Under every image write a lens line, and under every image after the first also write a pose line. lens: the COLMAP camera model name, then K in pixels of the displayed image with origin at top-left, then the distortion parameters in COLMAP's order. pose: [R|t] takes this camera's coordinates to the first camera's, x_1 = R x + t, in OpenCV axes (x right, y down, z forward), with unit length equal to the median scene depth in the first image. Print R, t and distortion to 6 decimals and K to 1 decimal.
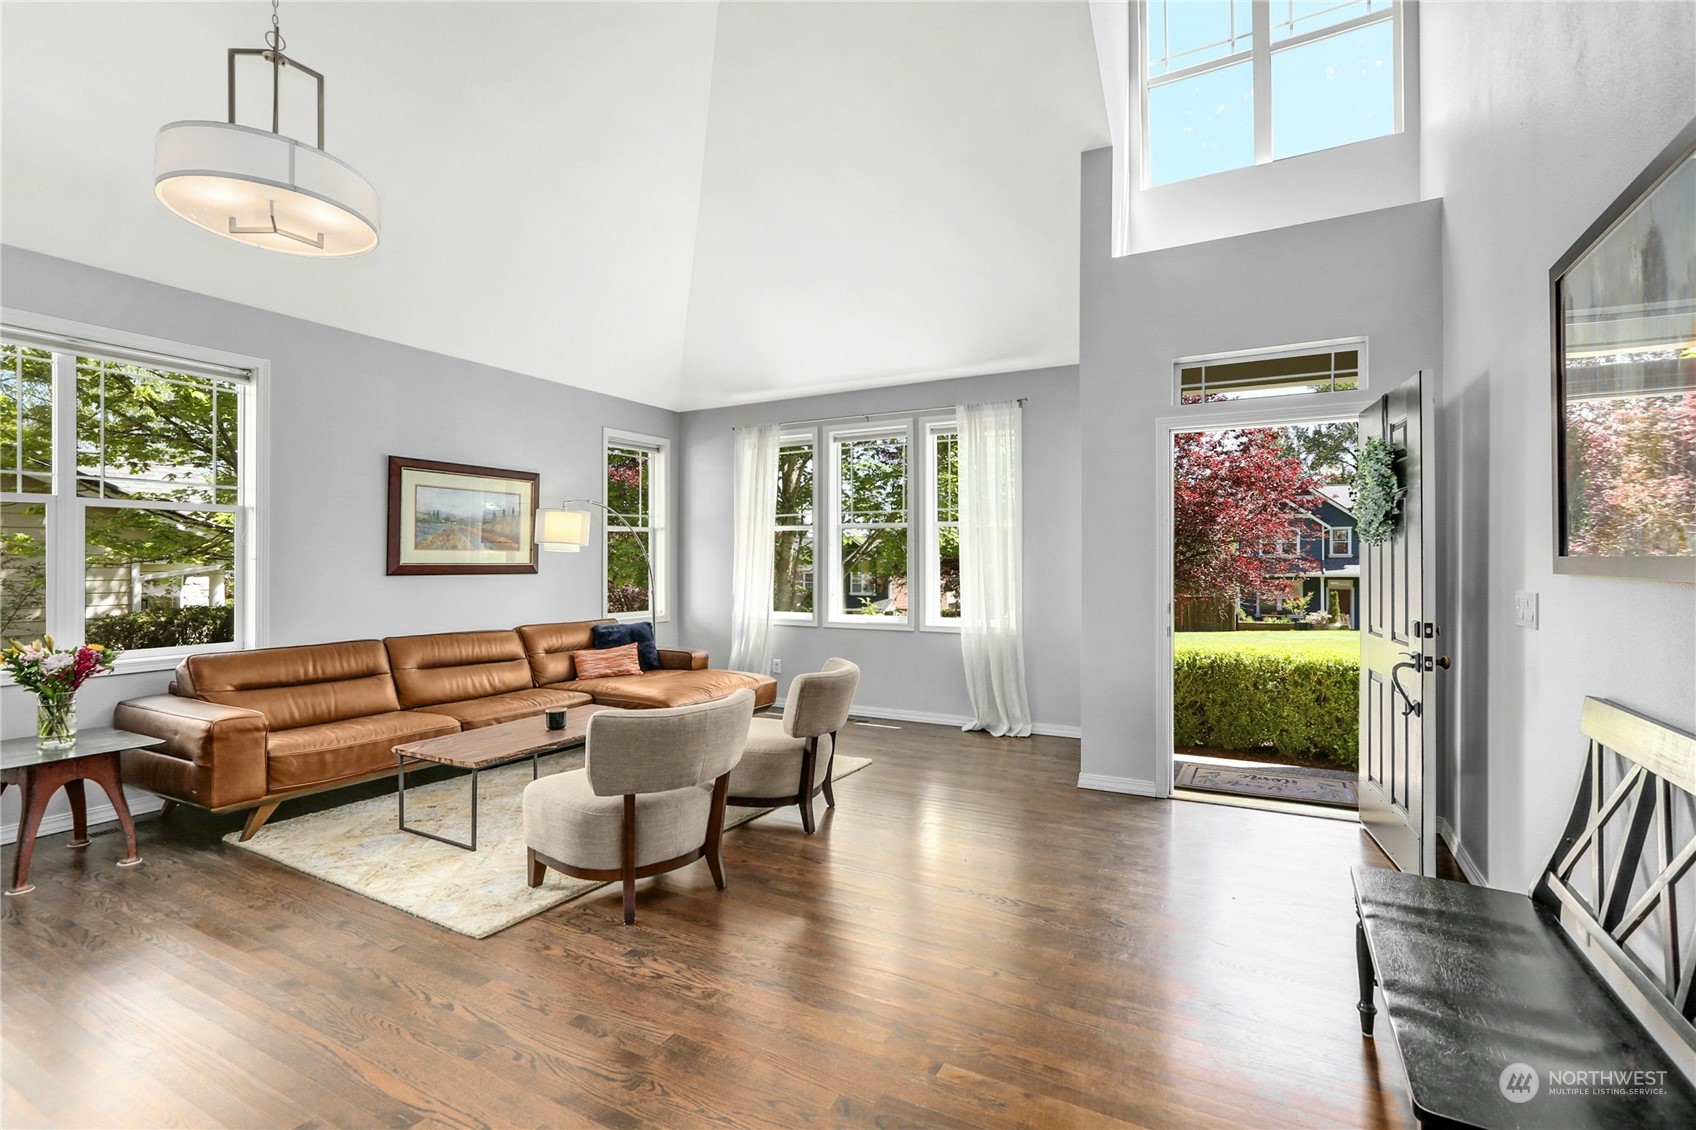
lens RADIAL K [[730.5, 0, 858.0], [0, 730.5, 560.7], [0, 0, 1]] dist [-0.016179, 0.016037]
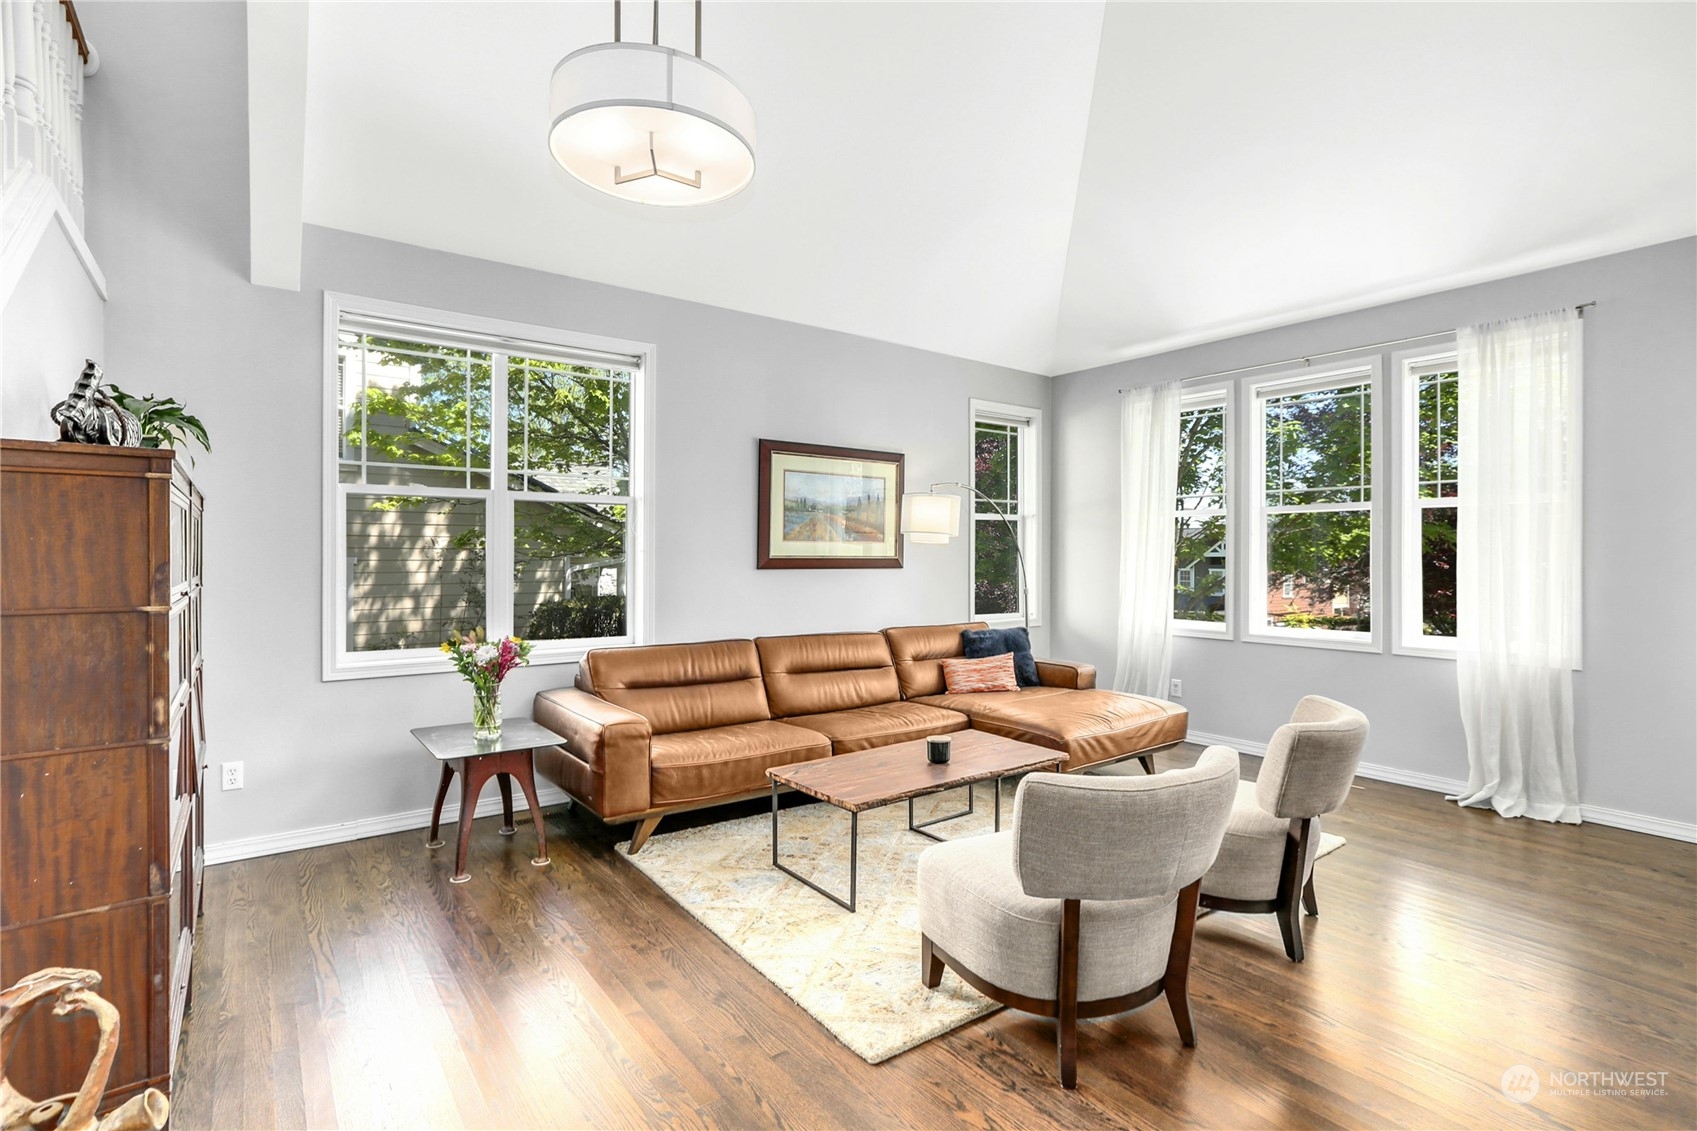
lens RADIAL K [[810.4, 0, 847.1], [0, 810.4, 559.2], [0, 0, 1]] dist [0.001633, 0.000384]
pose [[0.897402, 0.003560, -0.441200, -0.110145], [-0.000768, 0.999979, 0.006507, 0.001067], [0.441214, -0.005501, 0.897385, 0.152834]]
